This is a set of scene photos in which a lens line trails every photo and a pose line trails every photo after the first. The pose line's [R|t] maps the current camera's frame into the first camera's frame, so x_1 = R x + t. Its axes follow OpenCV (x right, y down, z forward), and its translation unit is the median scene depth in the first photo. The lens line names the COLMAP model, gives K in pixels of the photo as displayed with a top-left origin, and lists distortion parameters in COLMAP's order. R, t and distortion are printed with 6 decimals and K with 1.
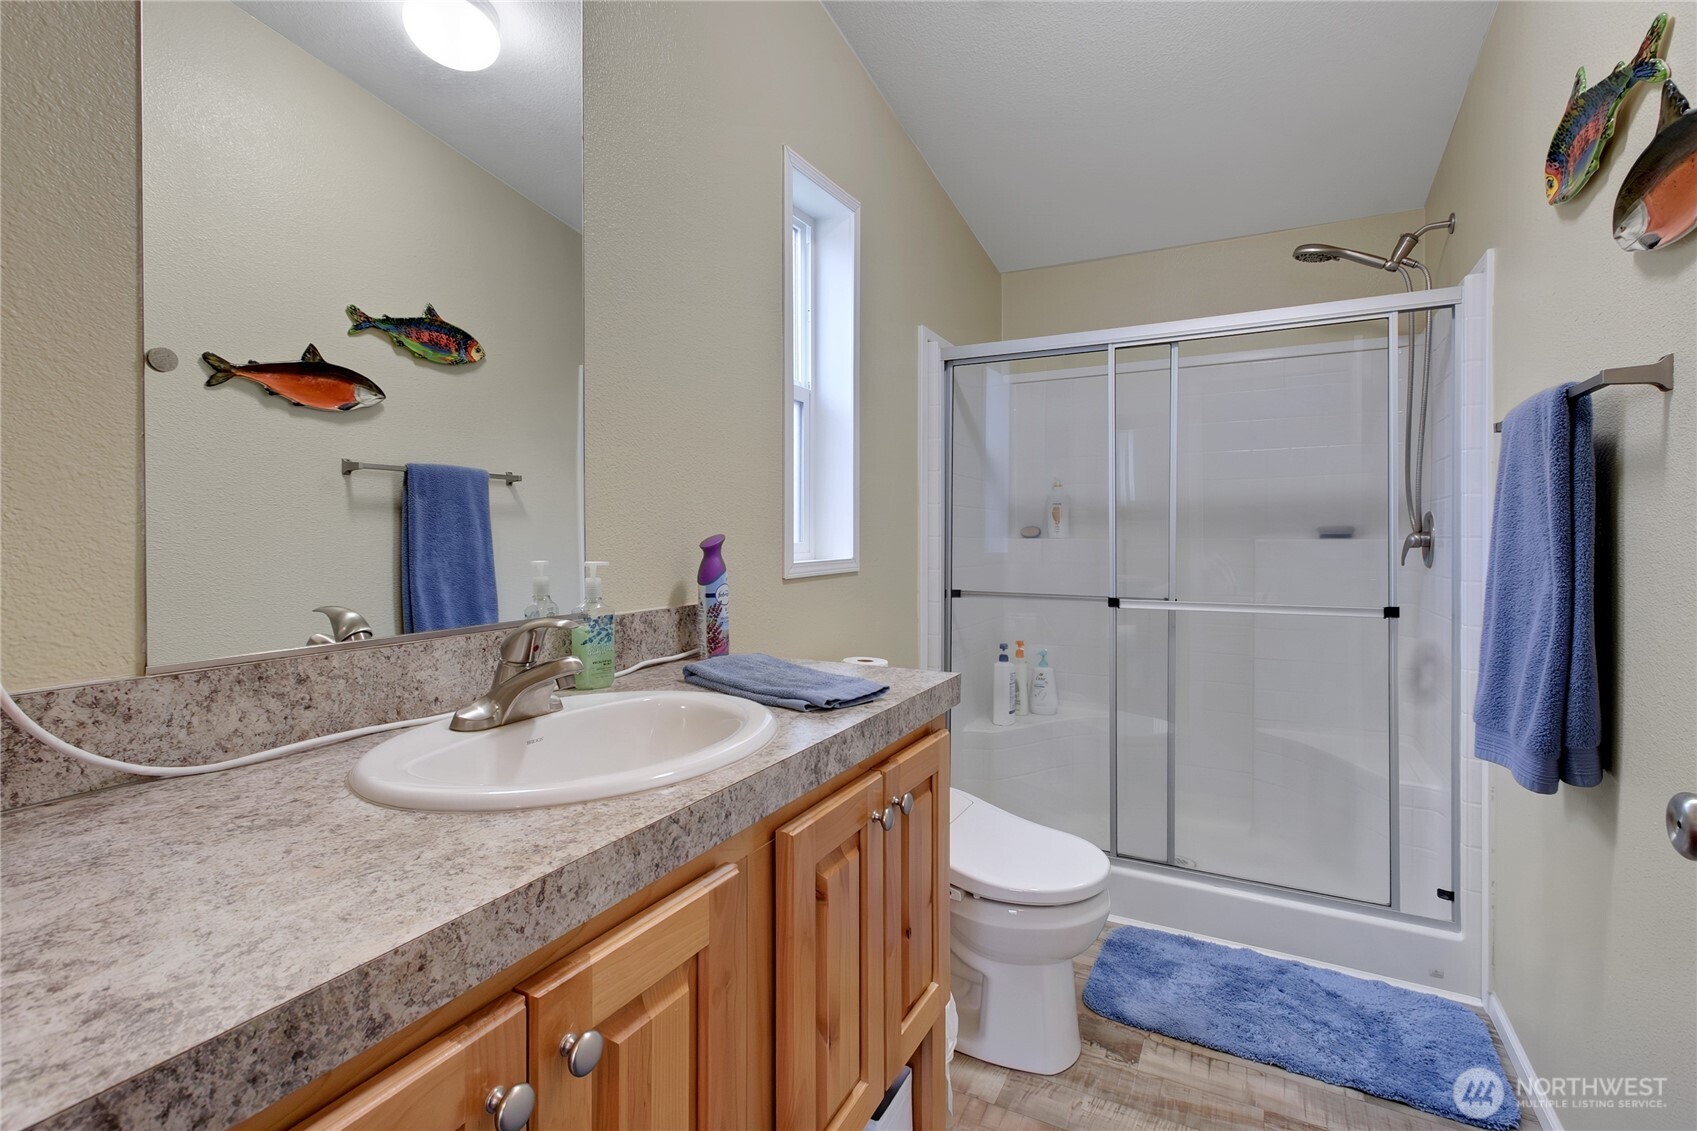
lens RADIAL K [[798.8, 0, 848.8], [0, 798.8, 530.4], [0, 0, 1]] dist [0.004159, -0.001040]
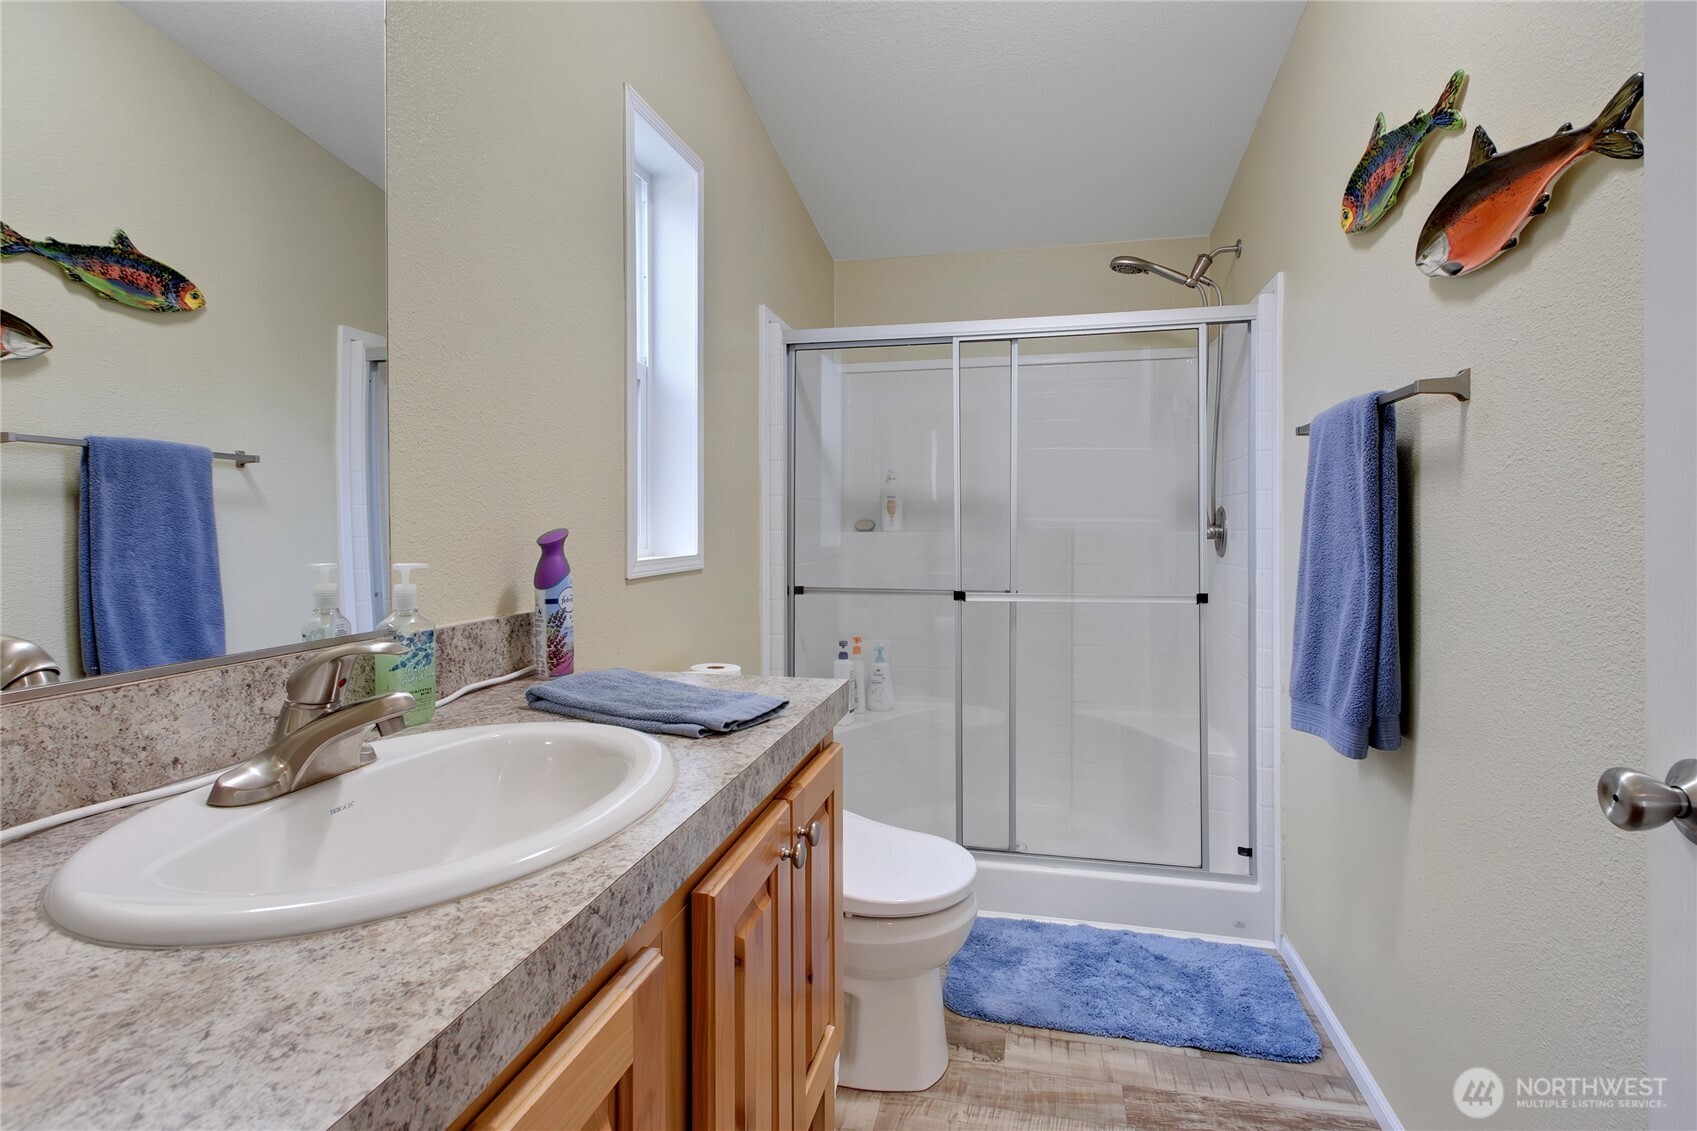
lens RADIAL K [[796.4, 0, 855.7], [0, 796.4, 525.2], [0, 0, 1]] dist [0.006180, -0.002974]
pose [[0.960926, -0.001602, 0.276801, -0.100291], [0.001191, 0.999998, 0.001654, 0.000389], [-0.276803, -0.001260, 0.960926, 0.113267]]
